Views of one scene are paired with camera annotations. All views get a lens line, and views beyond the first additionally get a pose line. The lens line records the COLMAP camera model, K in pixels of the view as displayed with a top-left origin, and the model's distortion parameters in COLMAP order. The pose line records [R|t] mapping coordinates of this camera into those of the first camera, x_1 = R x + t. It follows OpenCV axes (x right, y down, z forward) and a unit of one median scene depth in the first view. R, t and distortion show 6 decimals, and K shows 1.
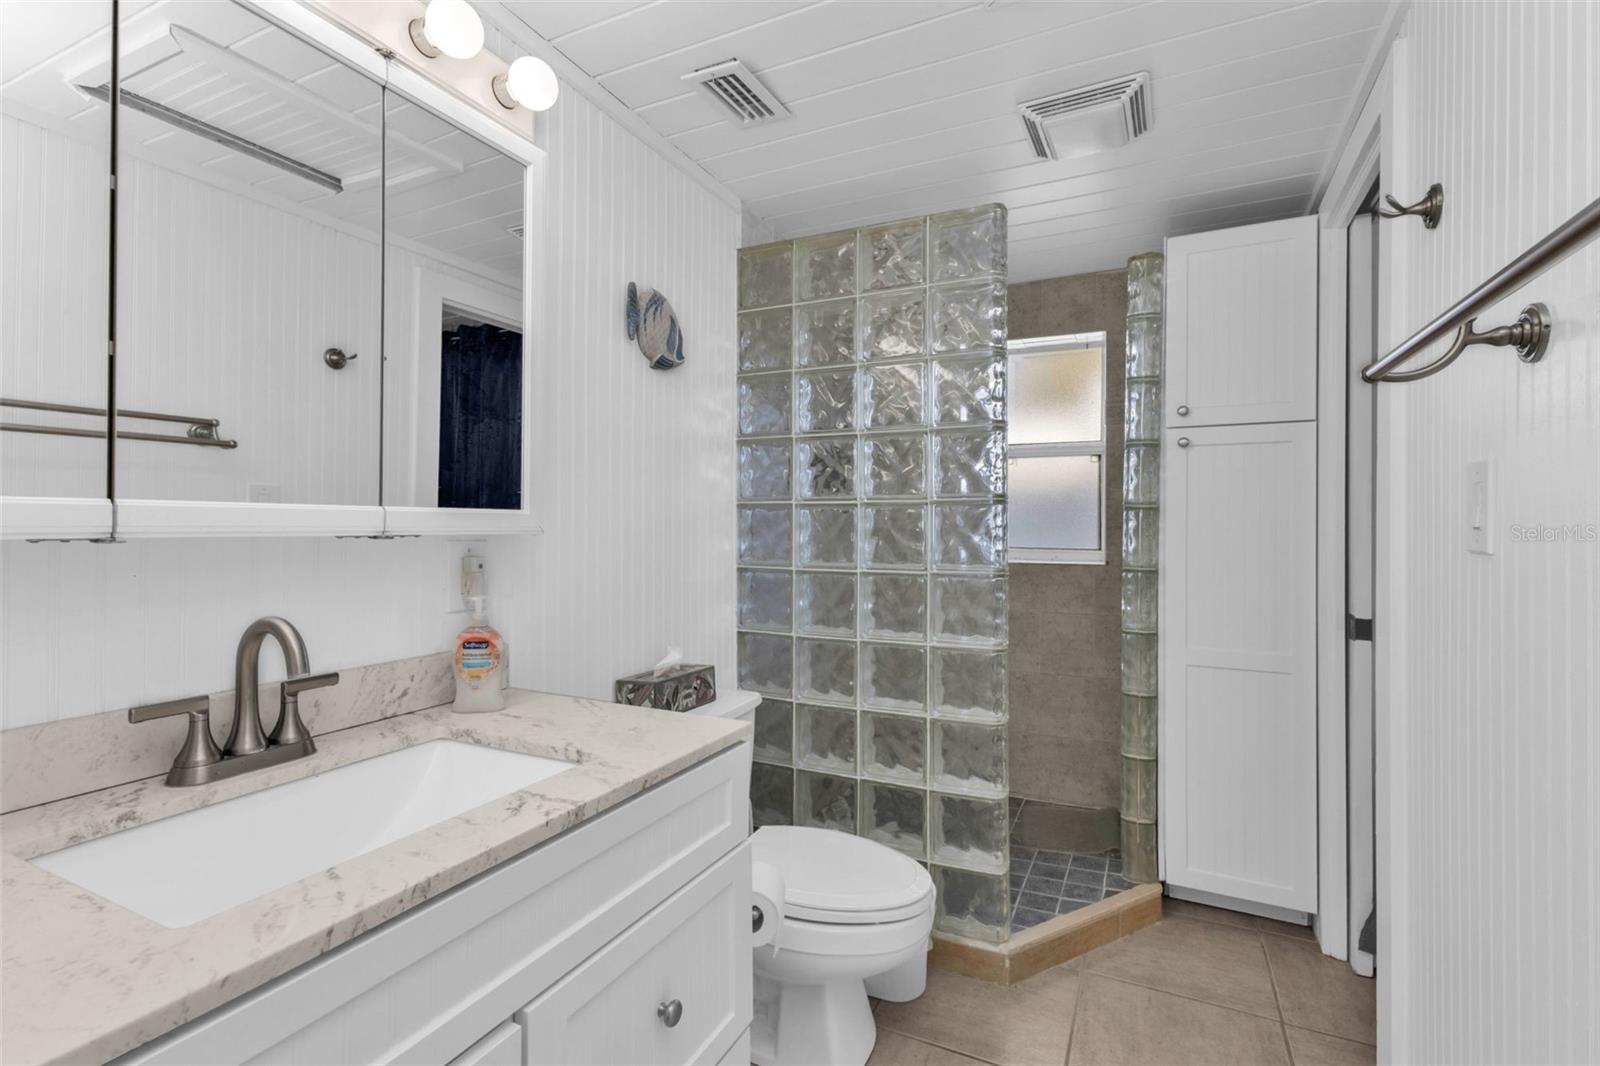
lens RADIAL K [[715.6, 0, 793.2], [0, 715.6, 524.2], [0, 0, 1]] dist [0.003189, -0.000057]
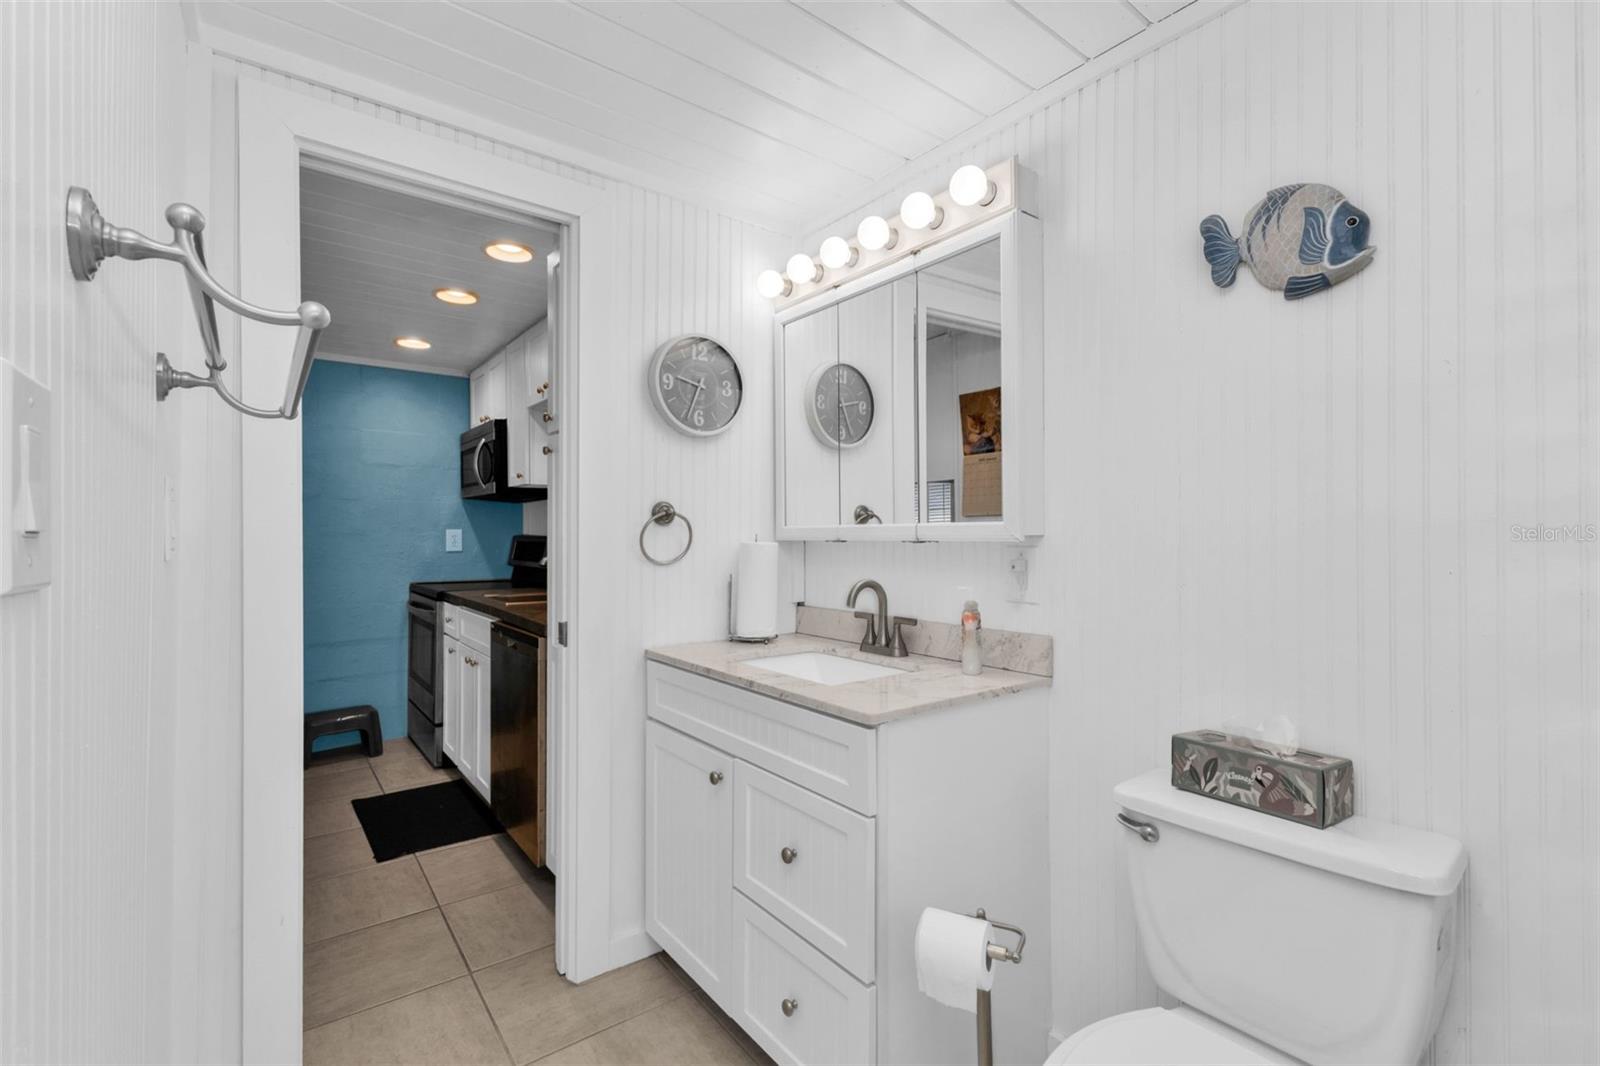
lens RADIAL K [[715.6, 0, 802.6], [0, 715.6, 536.9], [0, 0, 1]] dist [0.003189, -0.000057]
pose [[-0.437742, -0.003405, -0.899094, 0.656079], [0.001515, 0.999989, -0.004524, 0.008370], [0.899099, -0.003342, -0.437732, 0.942354]]
